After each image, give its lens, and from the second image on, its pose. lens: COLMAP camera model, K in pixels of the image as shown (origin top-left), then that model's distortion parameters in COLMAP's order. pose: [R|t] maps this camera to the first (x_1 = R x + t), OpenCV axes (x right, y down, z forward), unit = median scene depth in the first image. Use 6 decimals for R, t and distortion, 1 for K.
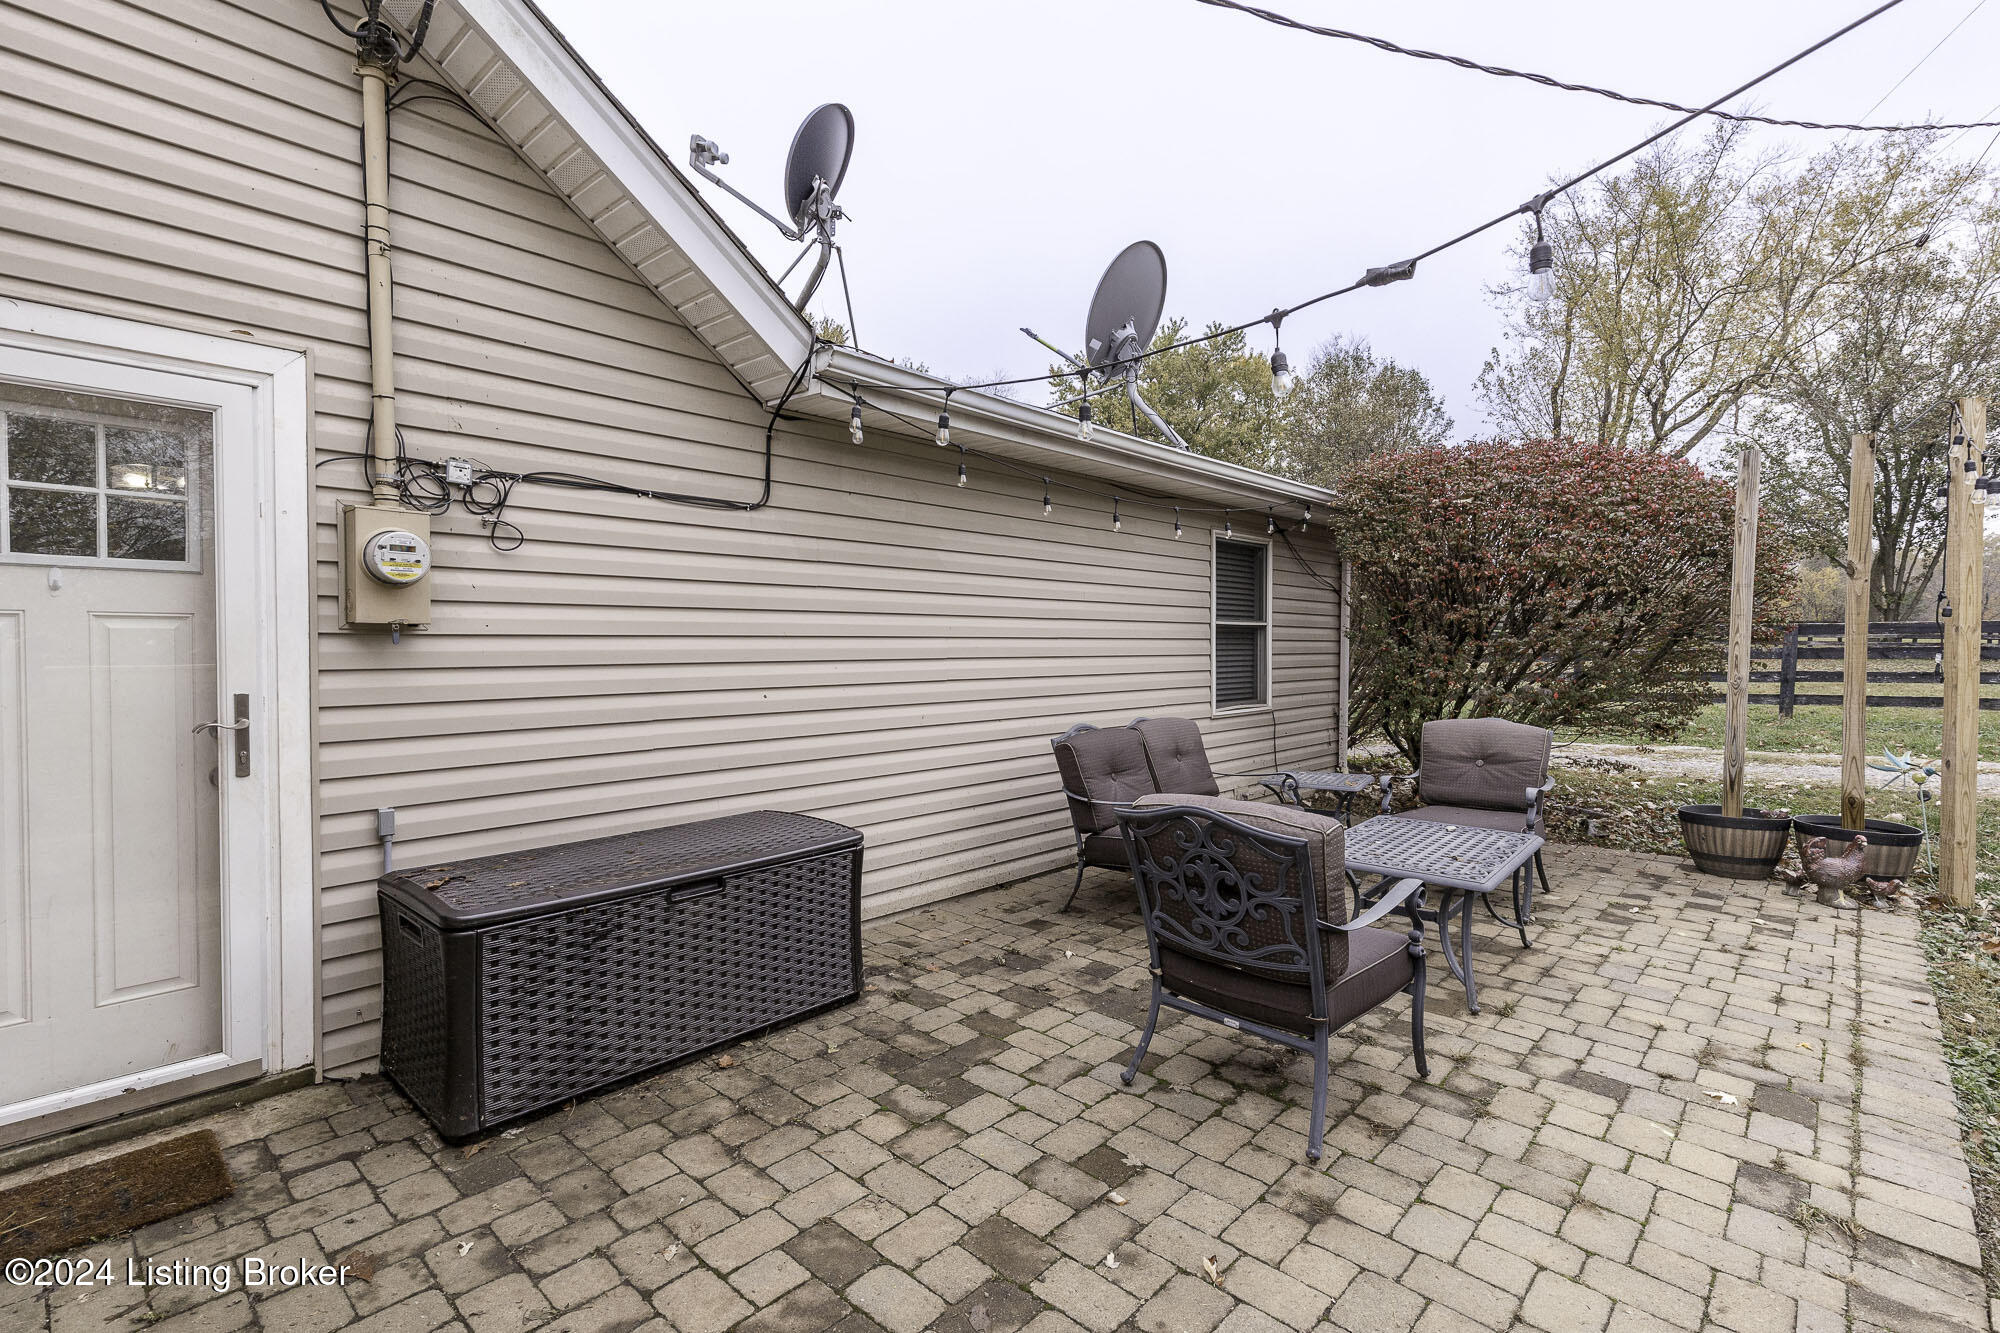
lens RADIAL K [[915.6, 0, 994.5], [0, 915.6, 663.2], [0, 0, 1]] dist [0.009999, -0.004259]
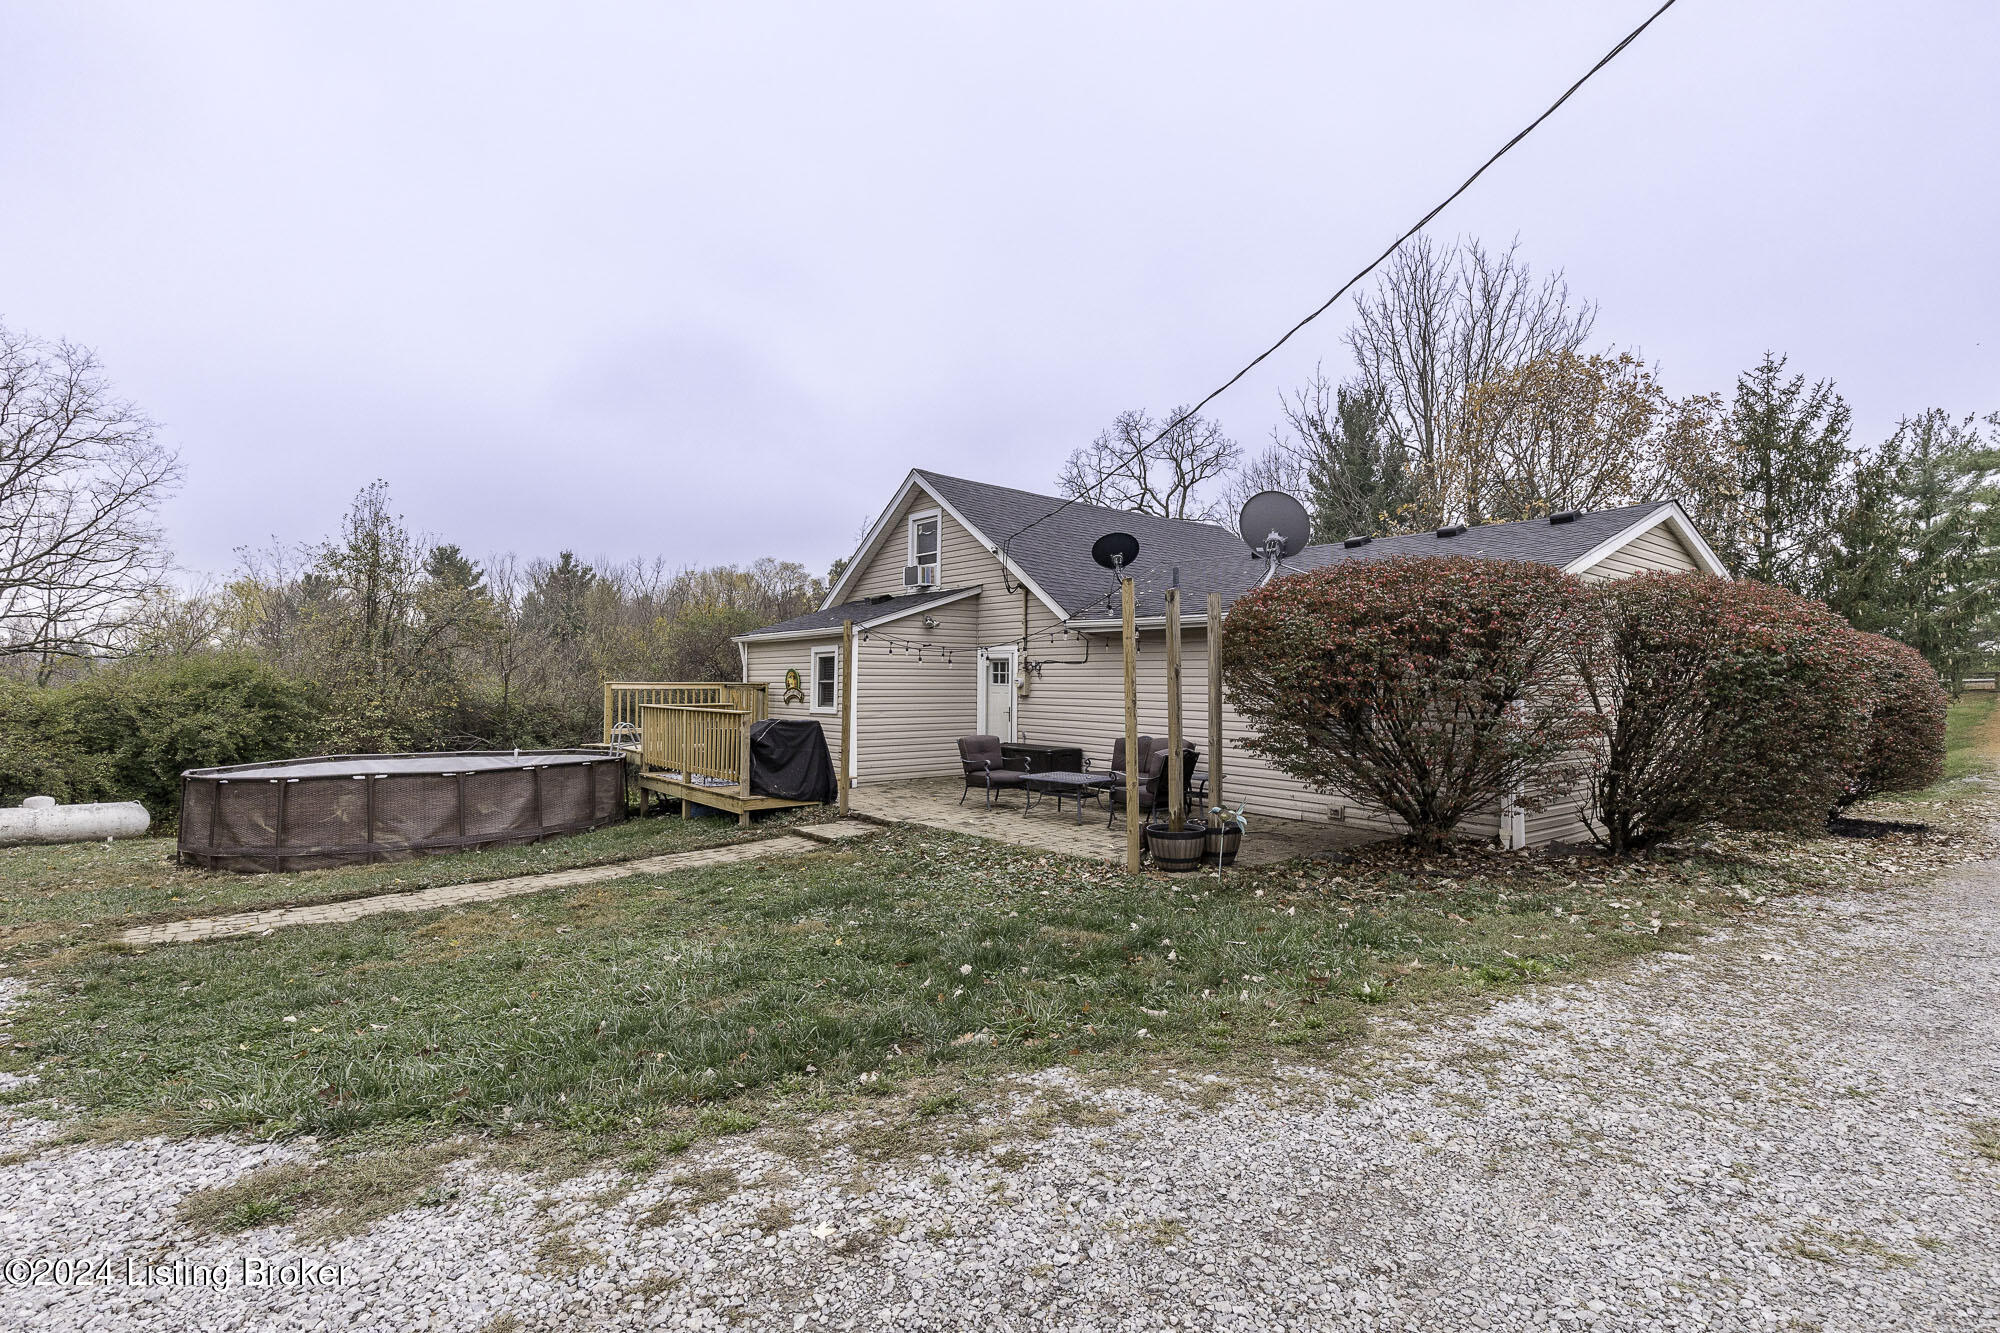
lens RADIAL K [[915.6, 0, 994.5], [0, 915.6, 663.2], [0, 0, 1]] dist [0.009999, -0.004259]
pose [[-0.122676, -0.019393, -0.992257, 4.145453], [-0.020801, 0.999640, -0.016965, -0.123586], [0.992229, 0.018558, -0.123035, 1.368479]]
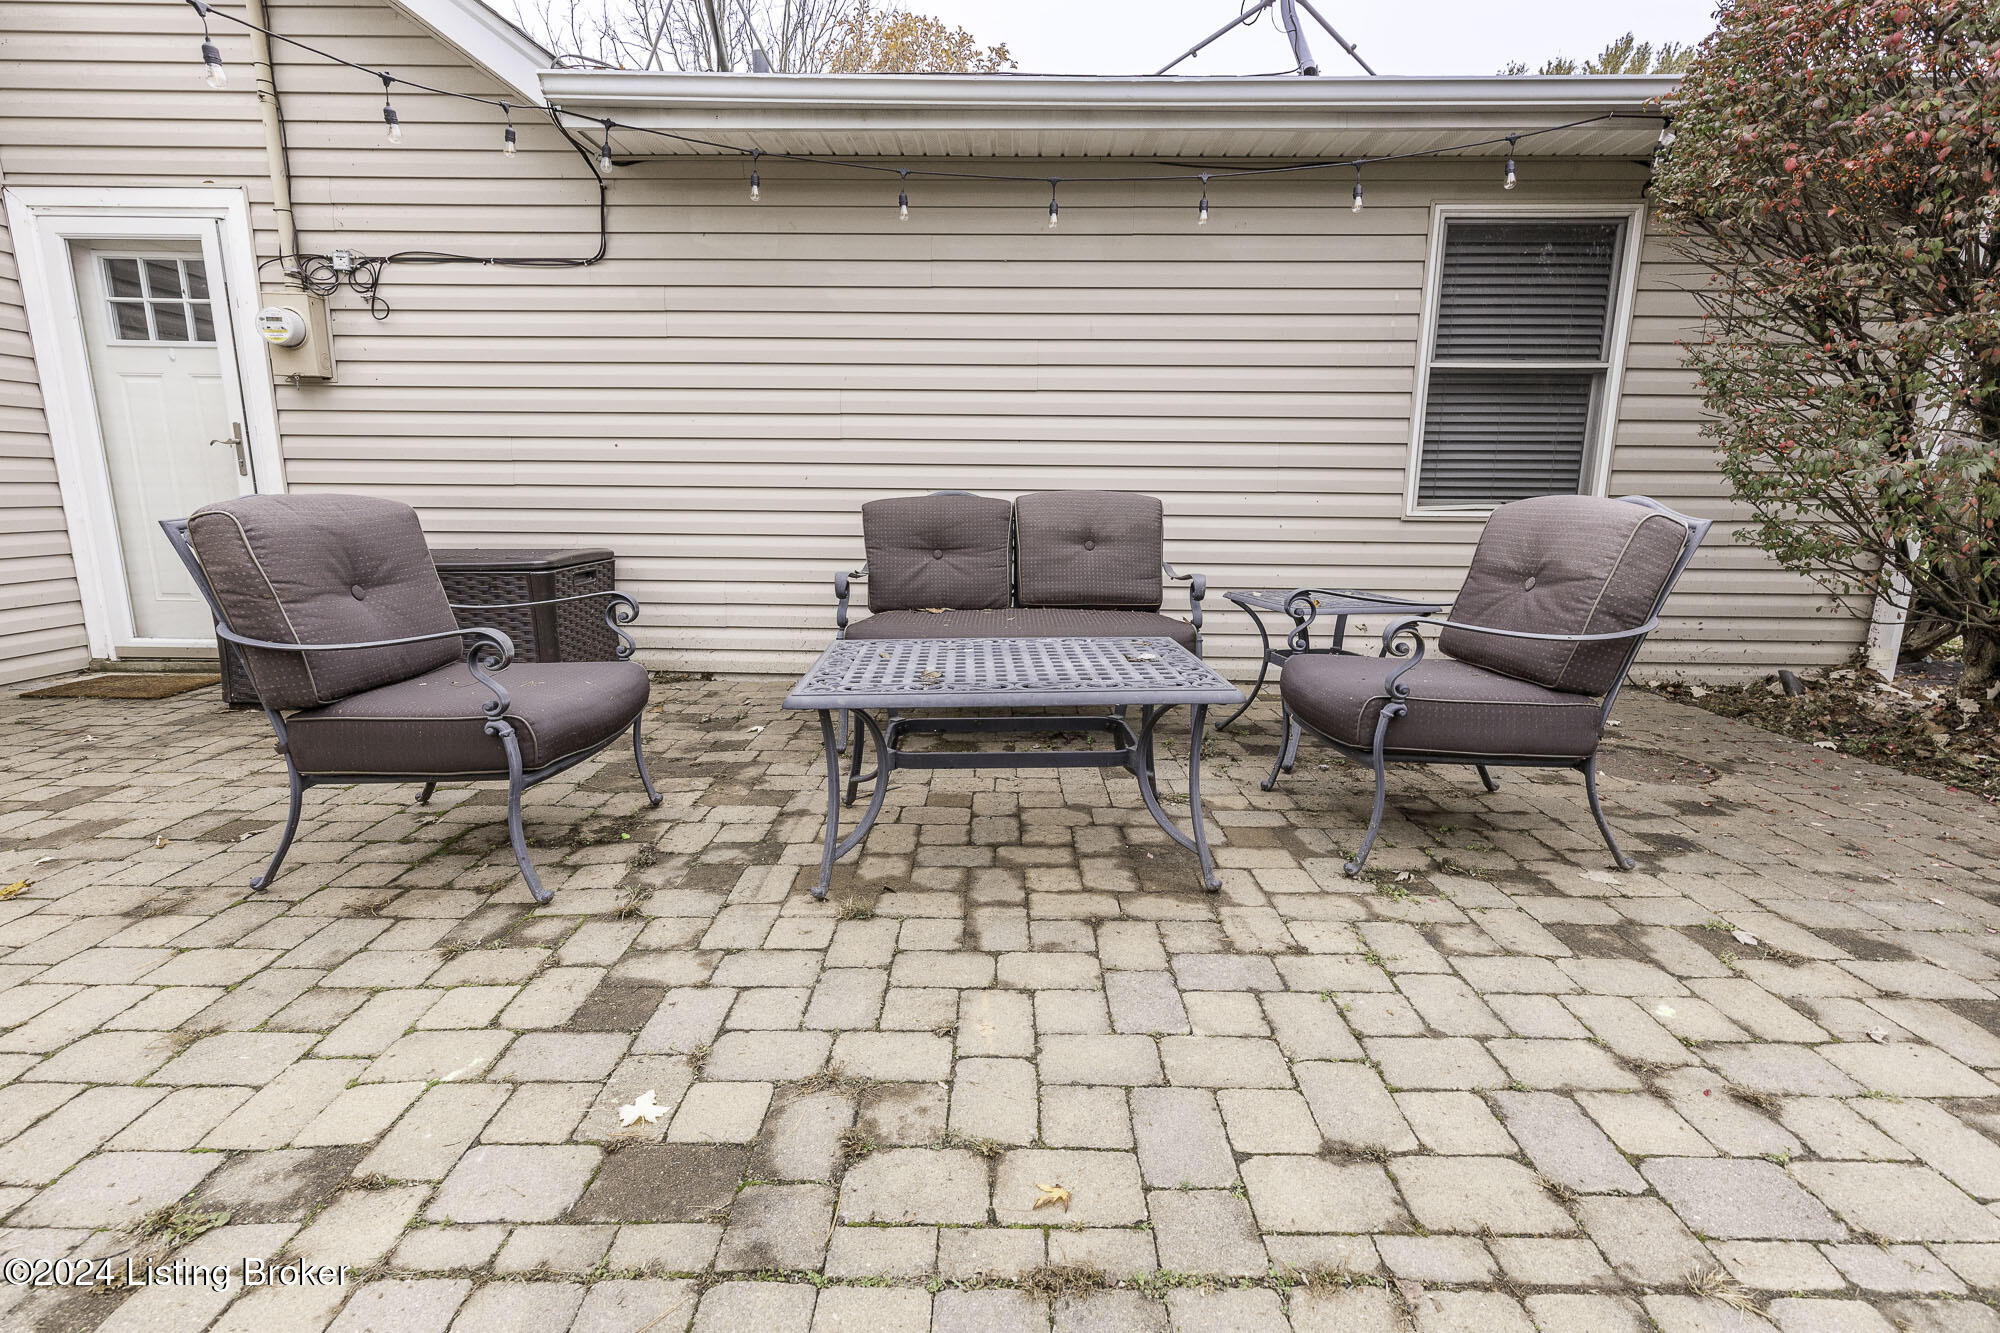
lens RADIAL K [[915.6, 0, 994.5], [0, 915.6, 663.2], [0, 0, 1]] dist [0.009999, -0.004259]
pose [[0.673850, 0.143891, -0.724722, 1.119786], [-0.024094, 0.984611, 0.173089, 0.116688], [0.738475, -0.099175, 0.666948, 0.735405]]
